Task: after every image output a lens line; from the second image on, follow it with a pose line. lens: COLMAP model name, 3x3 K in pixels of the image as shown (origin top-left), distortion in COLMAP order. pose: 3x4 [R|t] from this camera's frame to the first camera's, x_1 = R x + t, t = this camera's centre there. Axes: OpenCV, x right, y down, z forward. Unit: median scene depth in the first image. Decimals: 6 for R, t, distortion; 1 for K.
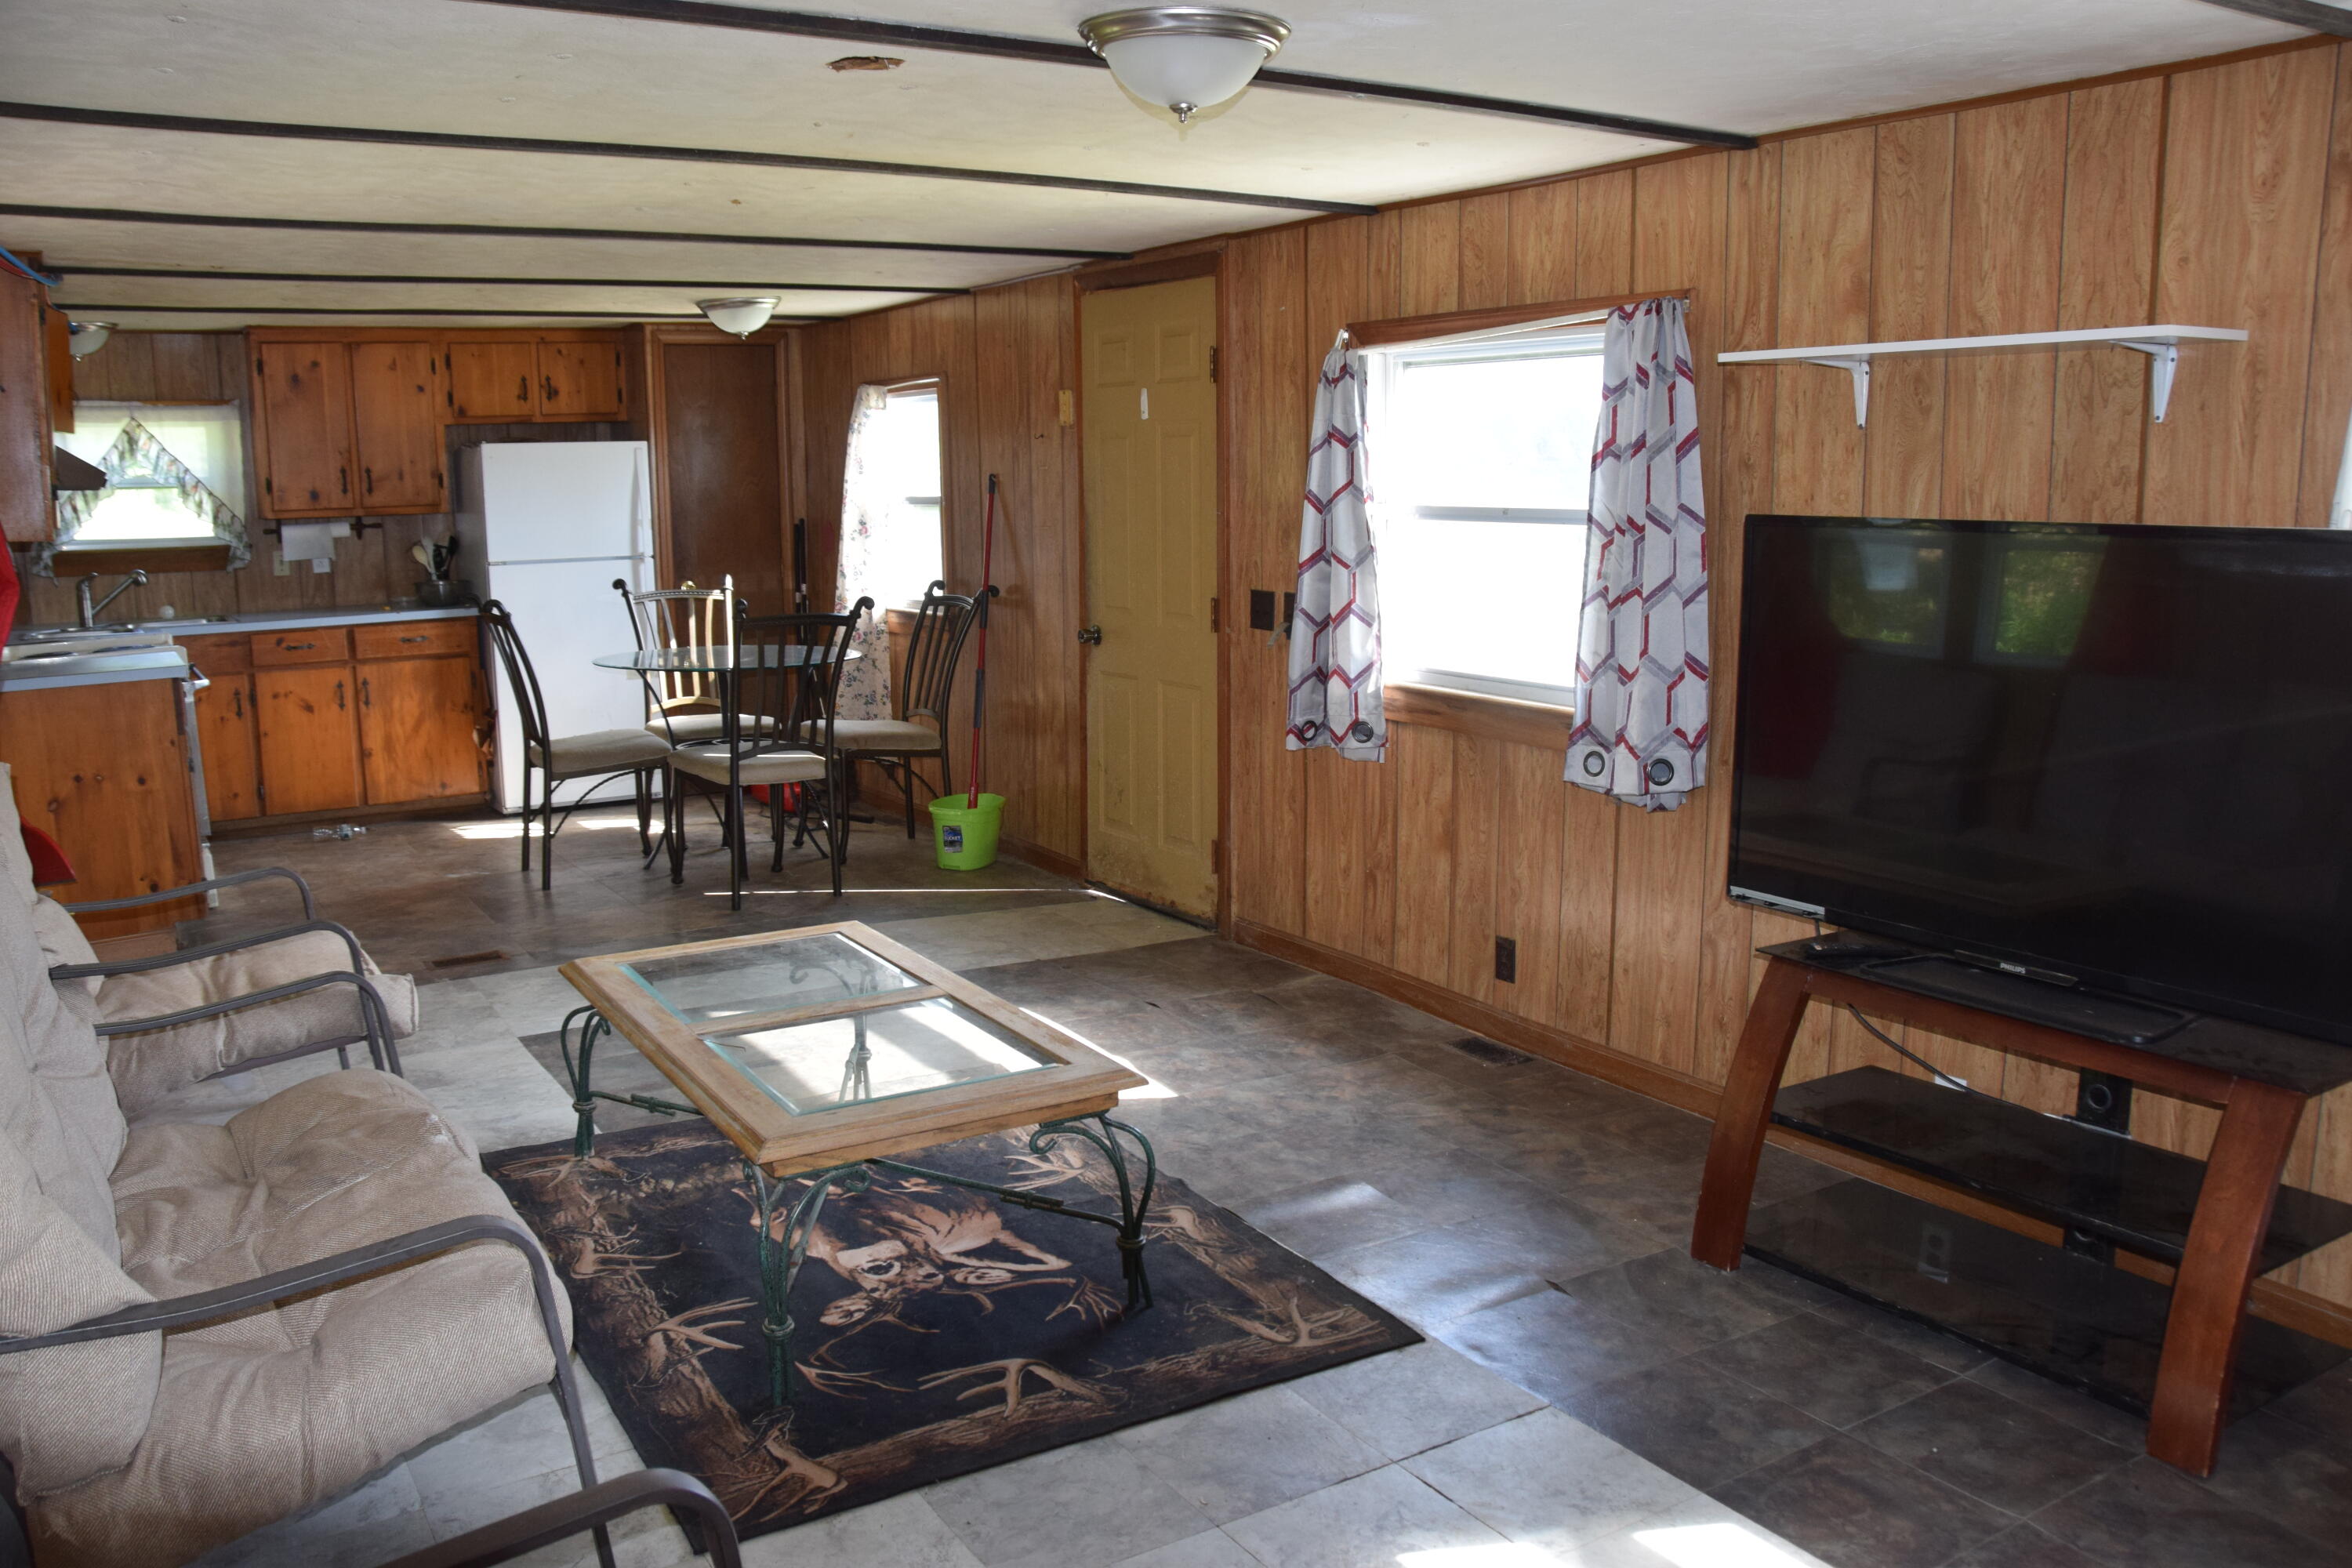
lens RADIAL K [[1797.0, 0, 1176.0], [0, 1797.0, 784.0], [0, 0, 1]] dist [-0.176963, 0.108736]
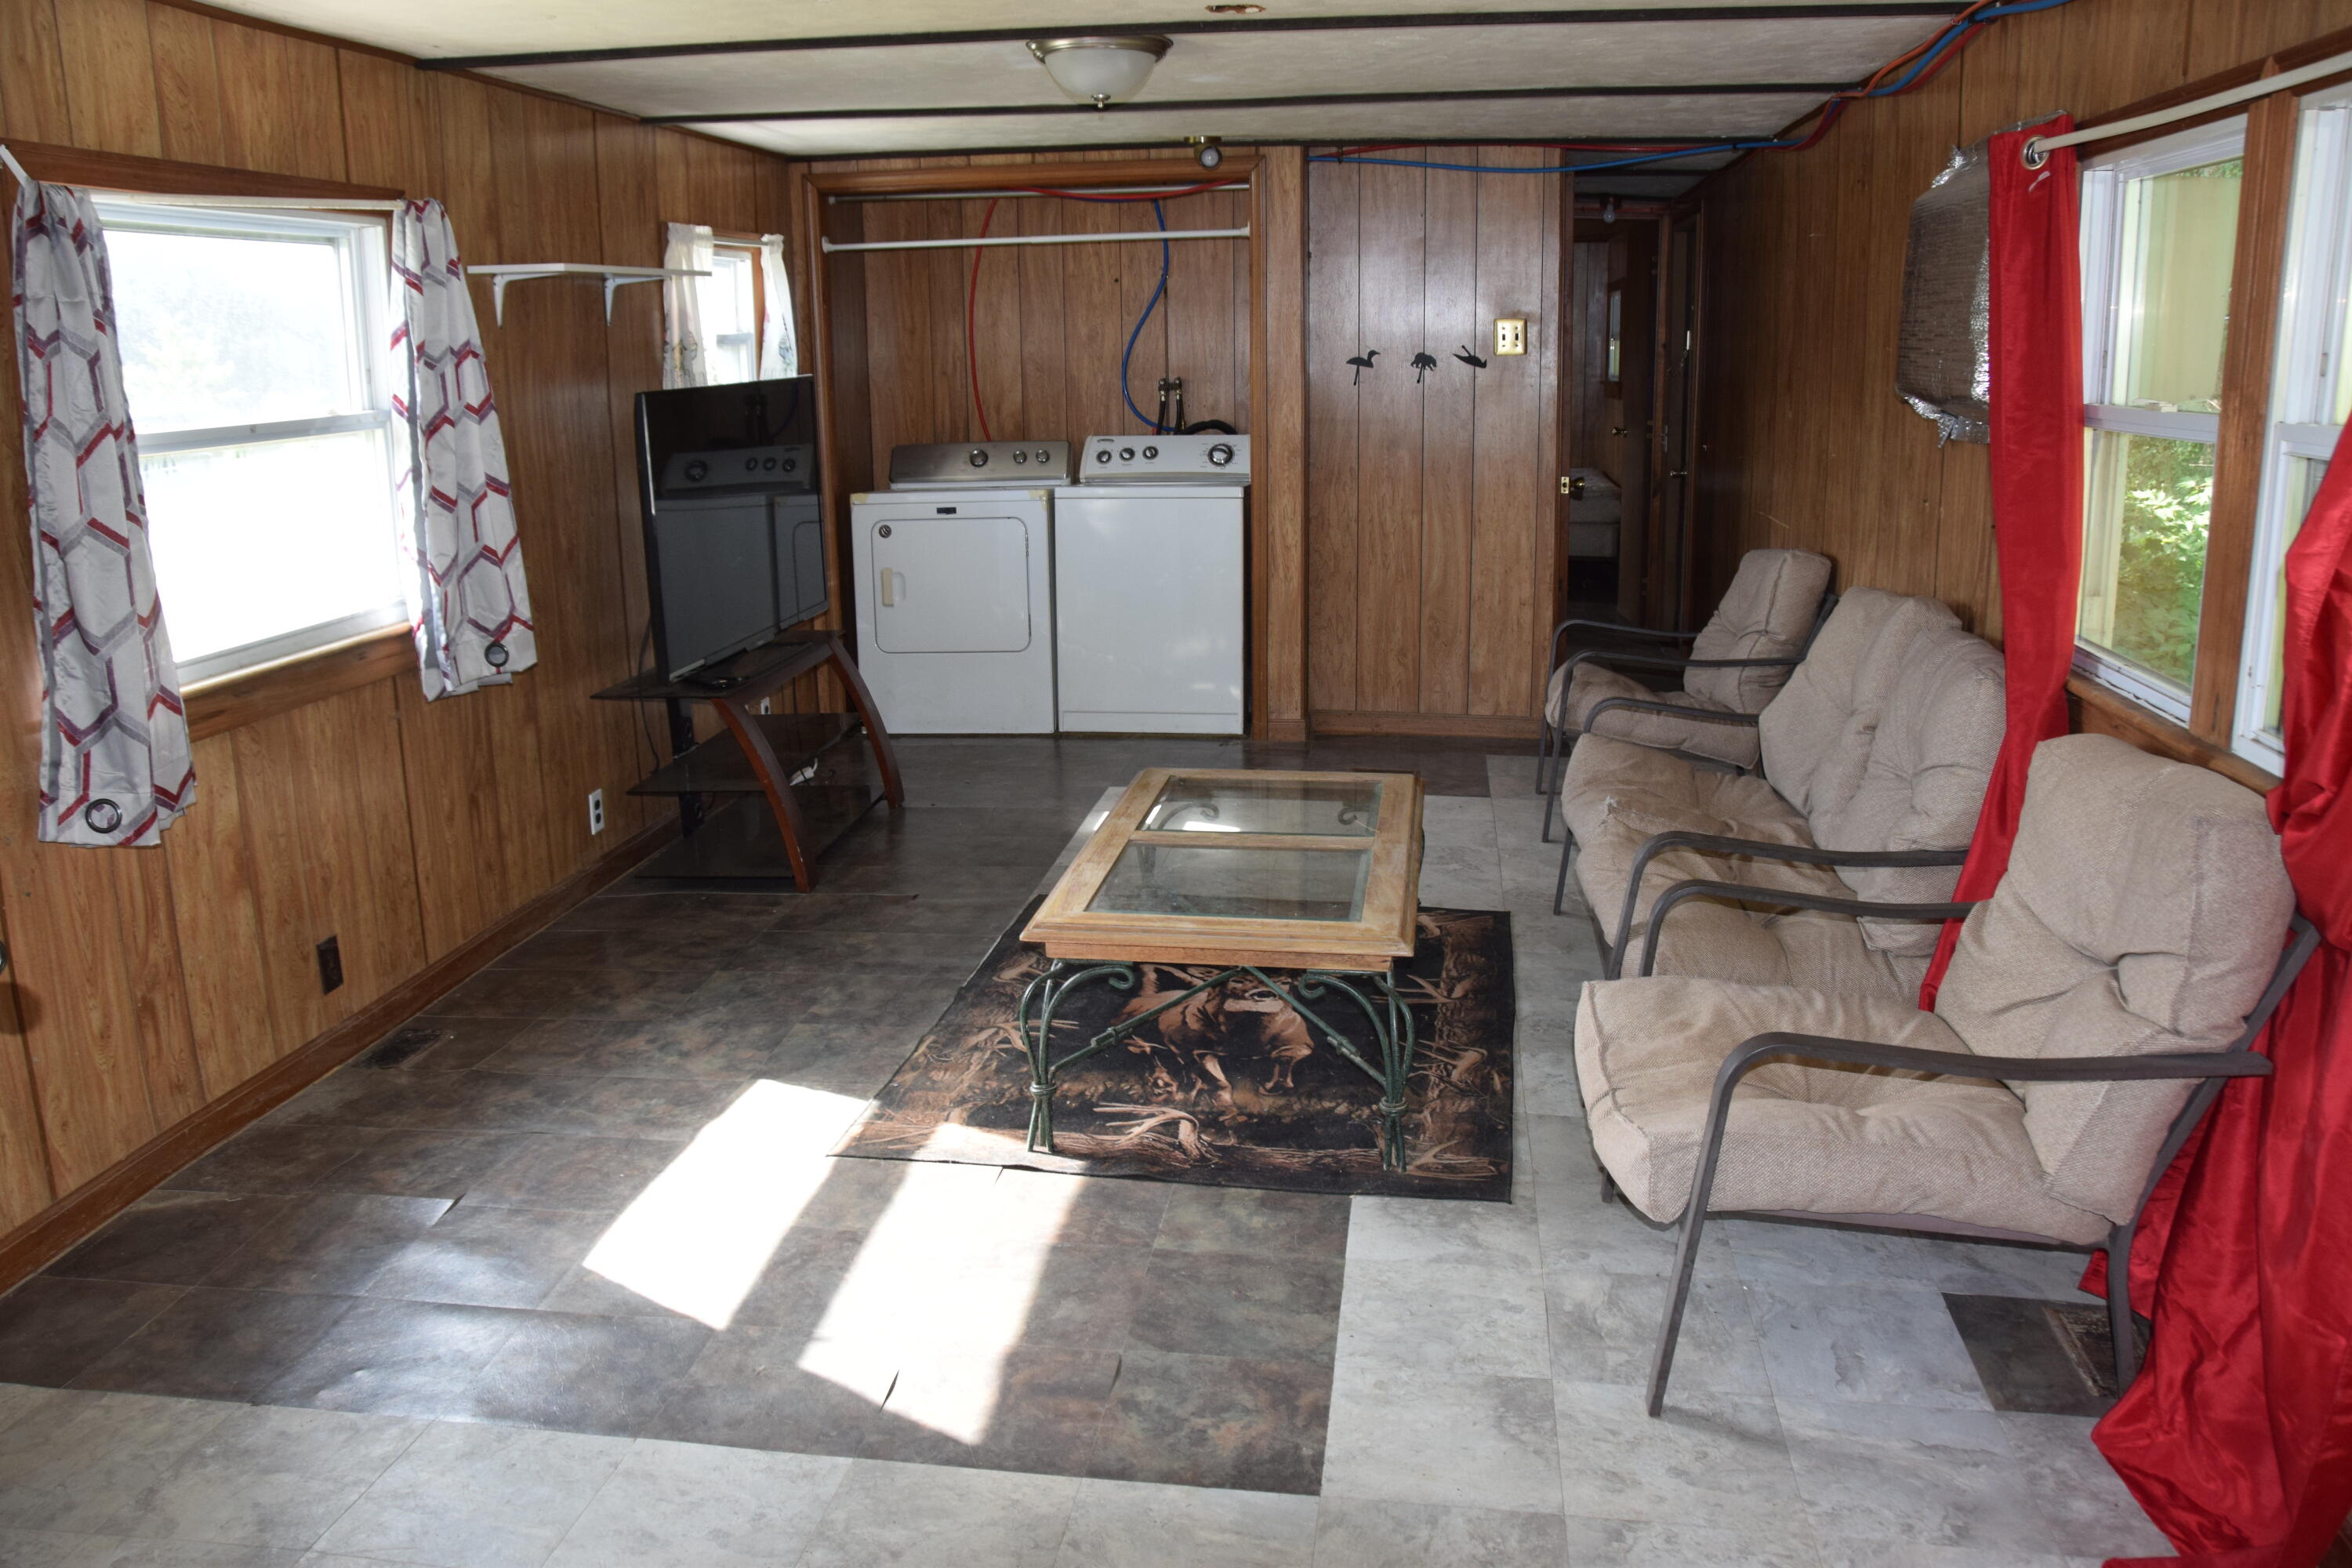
lens RADIAL K [[1797.0, 0, 1176.0], [0, 1797.0, 784.0], [0, 0, 1]] dist [-0.176963, 0.108736]
pose [[-0.756123, -0.142420, 0.638744, -0.379535], [0.128479, 0.924734, 0.358275, -0.134341], [-0.641694, 0.352965, -0.680915, 0.774859]]
